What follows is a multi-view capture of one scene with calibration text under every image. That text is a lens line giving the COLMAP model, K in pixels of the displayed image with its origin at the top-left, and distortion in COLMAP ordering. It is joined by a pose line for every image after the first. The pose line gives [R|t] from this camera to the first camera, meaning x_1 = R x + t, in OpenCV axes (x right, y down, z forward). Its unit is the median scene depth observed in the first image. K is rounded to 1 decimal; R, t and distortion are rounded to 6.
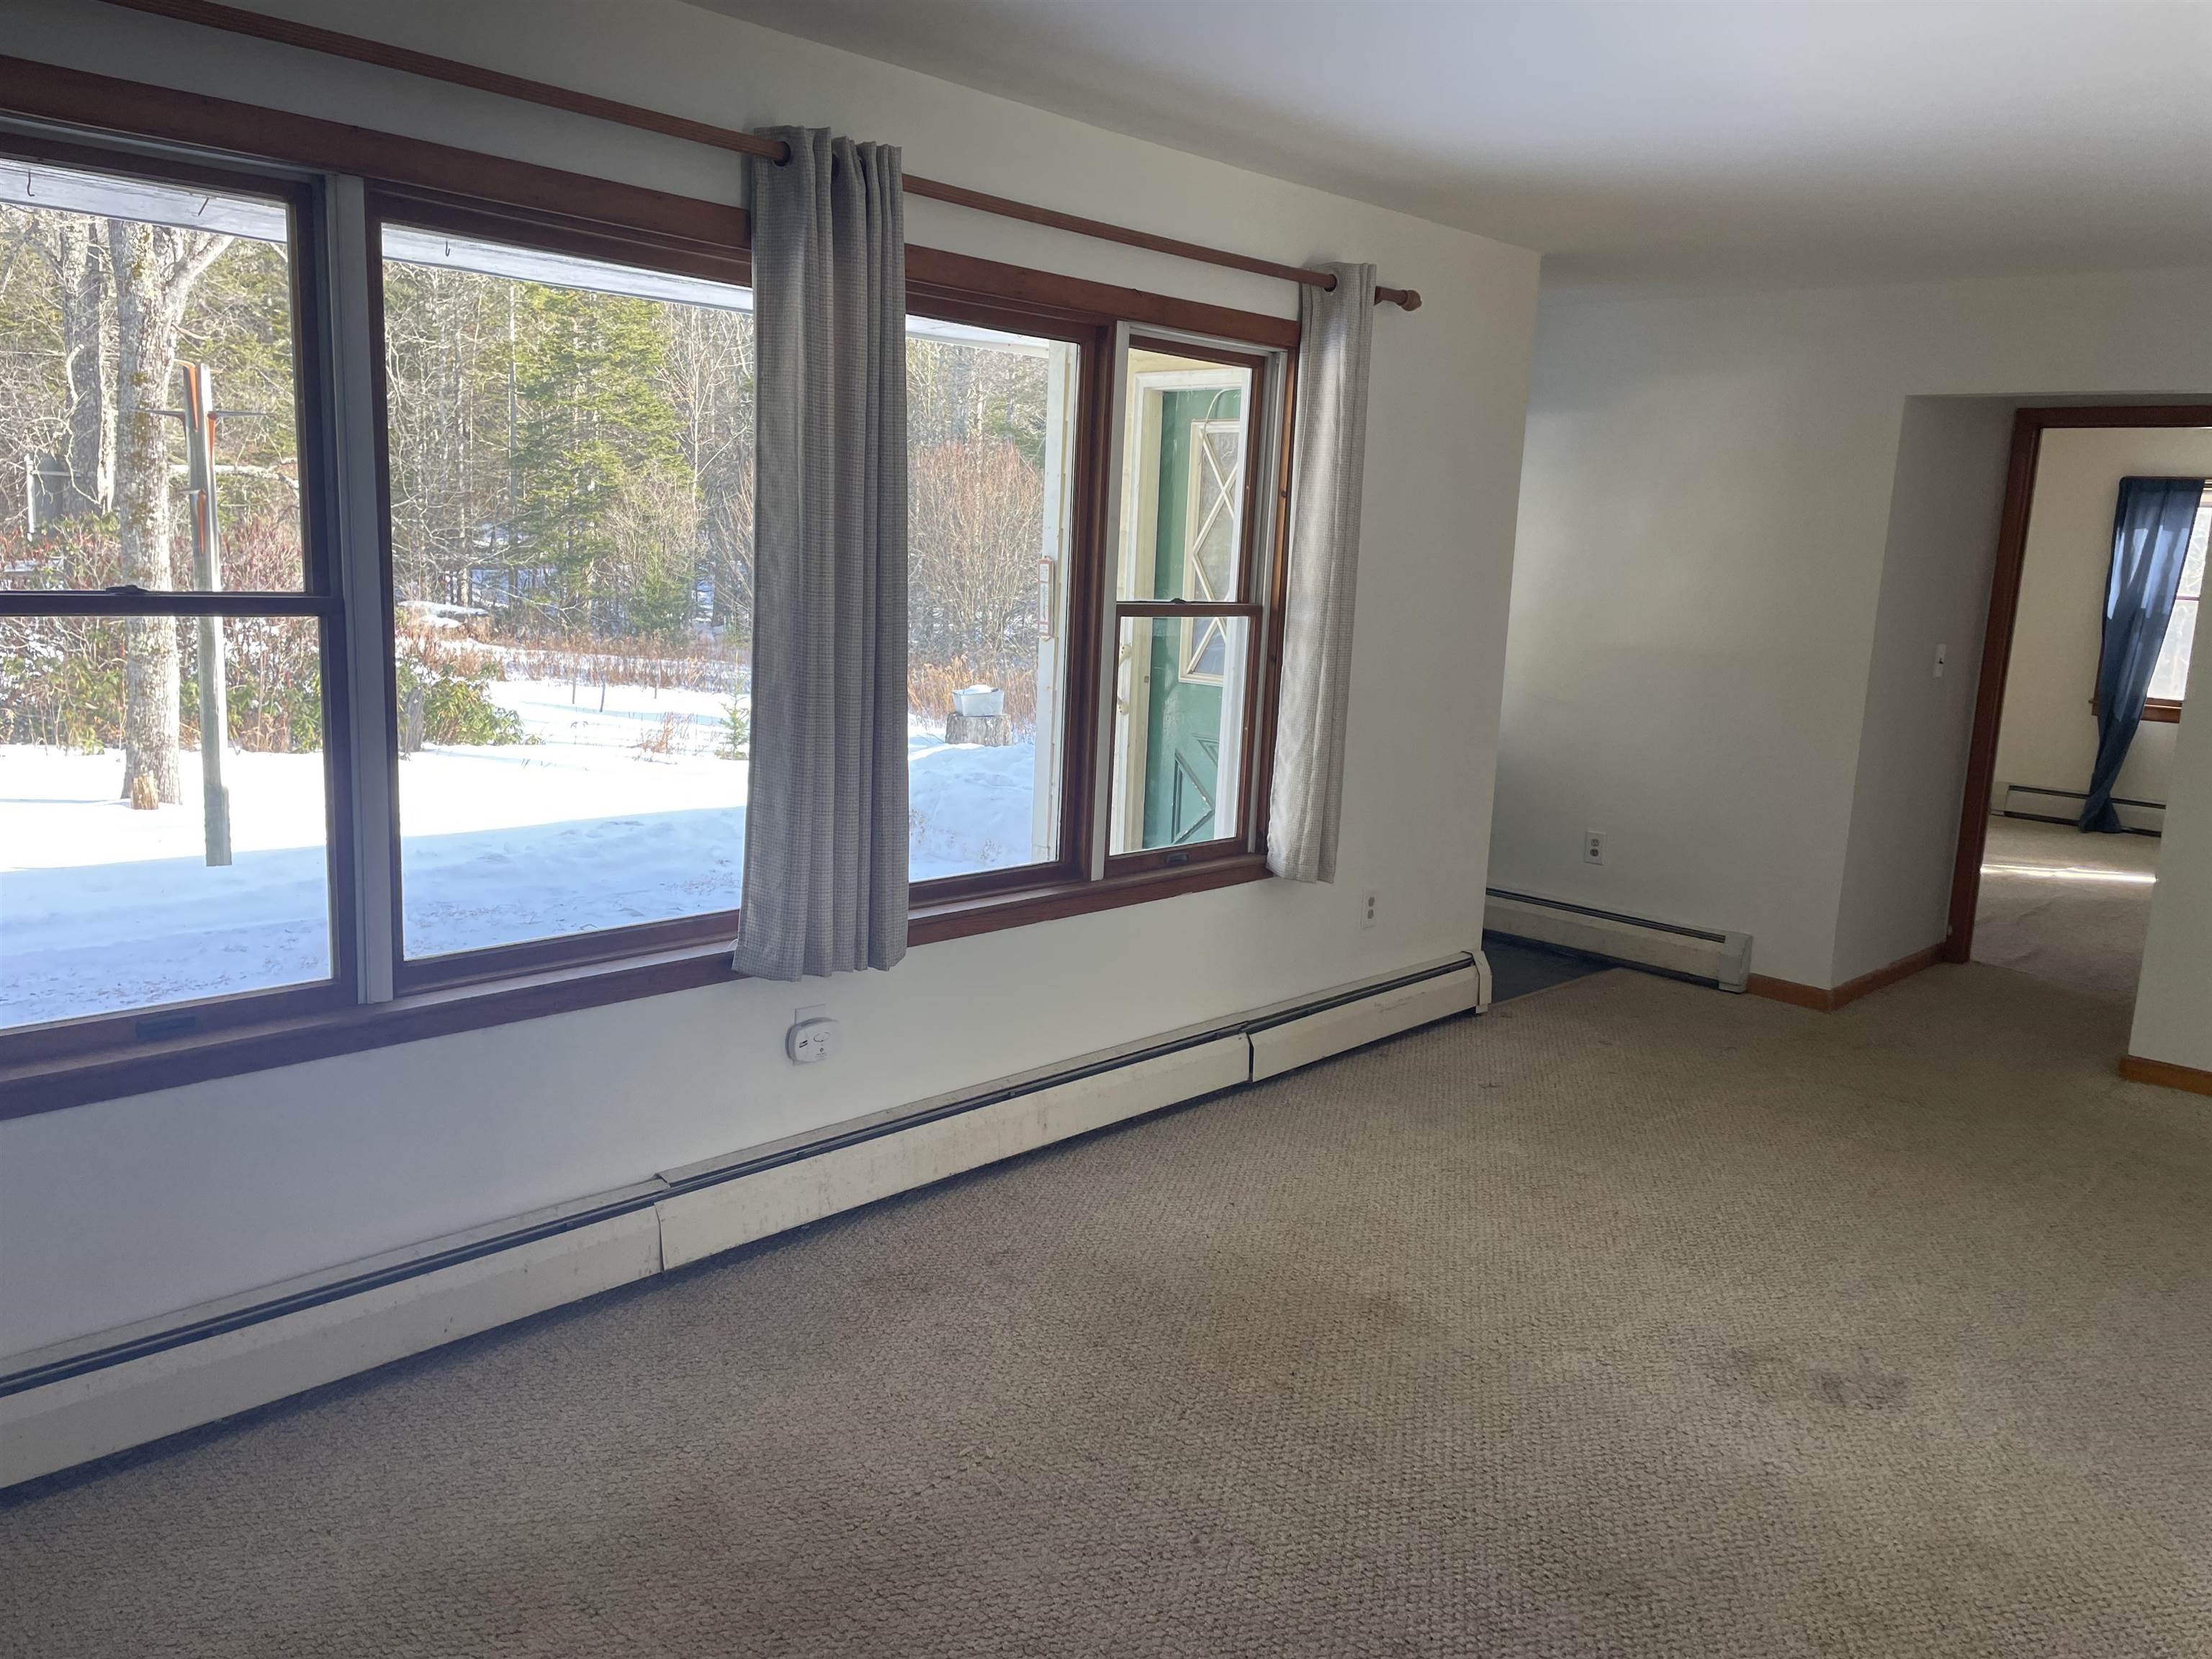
lens RADIAL K [[1685.7, 0, 1097.4], [0, 1685.7, 837.7], [0, 0, 1]] dist [0.088805, -0.105277]
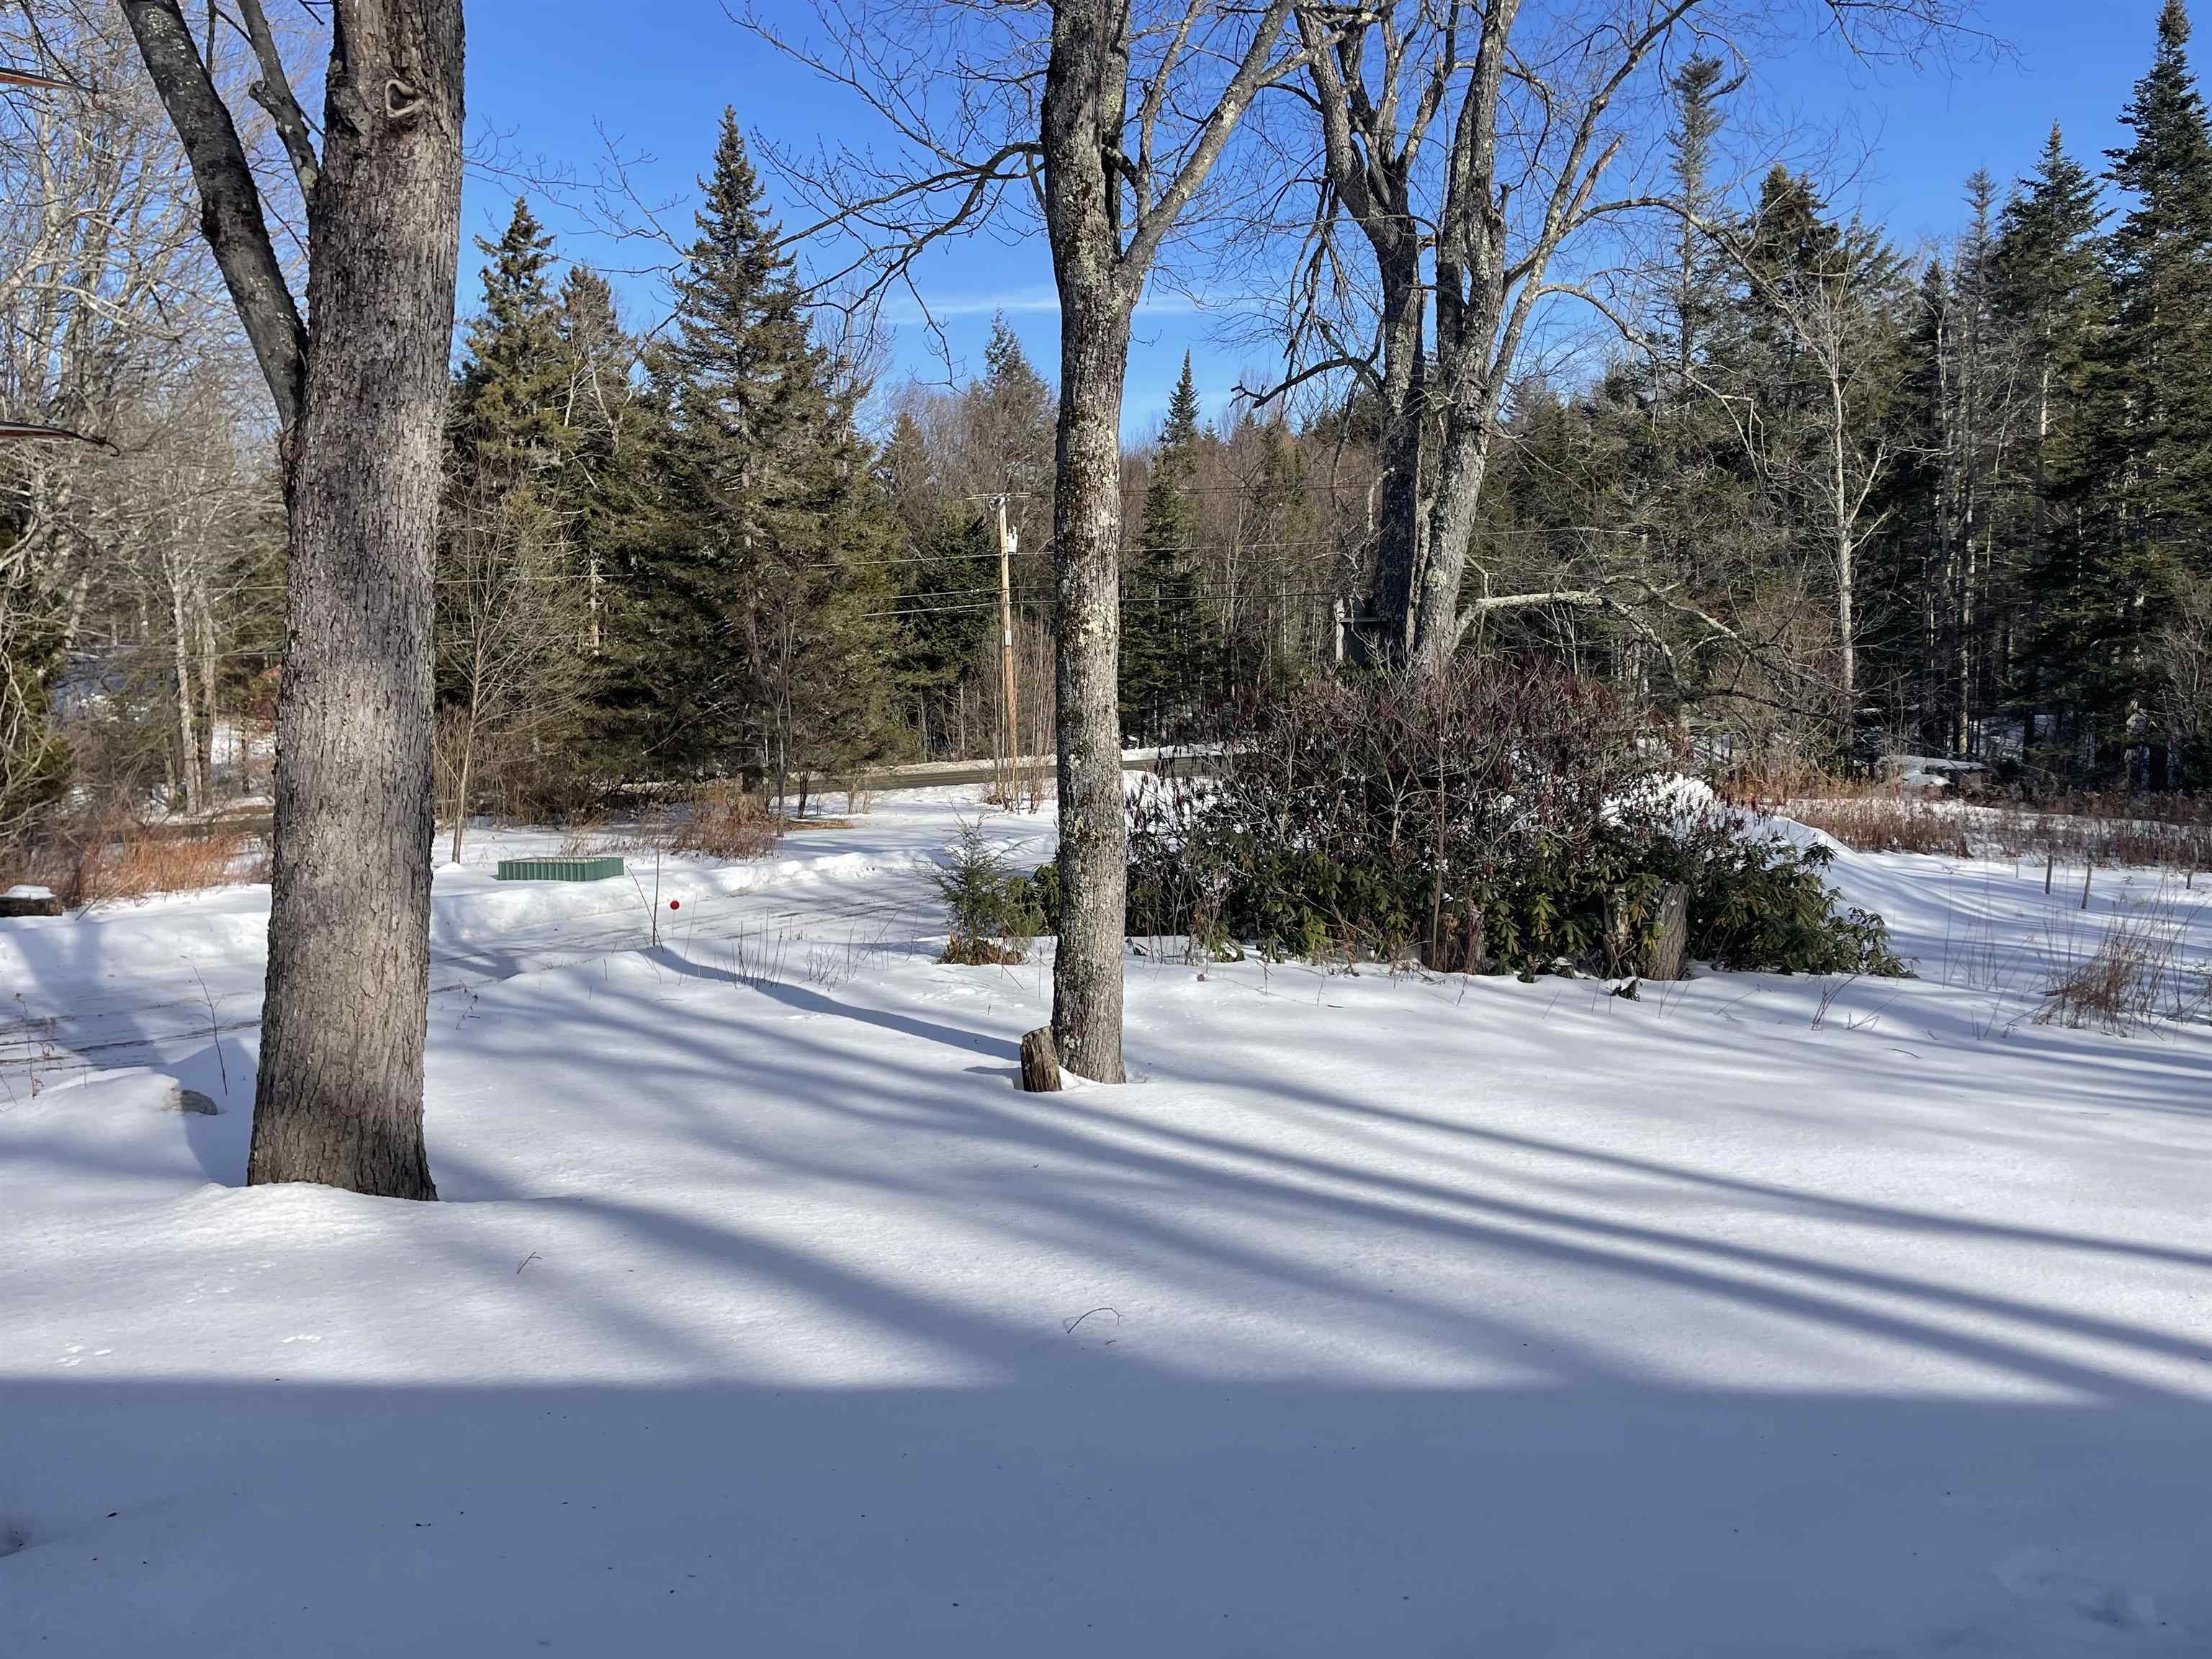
lens RADIAL K [[1685.7, 0, 1105.2], [0, 1685.7, 836.9], [0, 0, 1]] dist [0.088805, -0.105277]
pose [[0.657000, 0.014055, -0.753760, -0.068303], [-0.083610, 0.995017, -0.054324, -0.074869], [0.749240, 0.098713, 0.654901, 0.591530]]
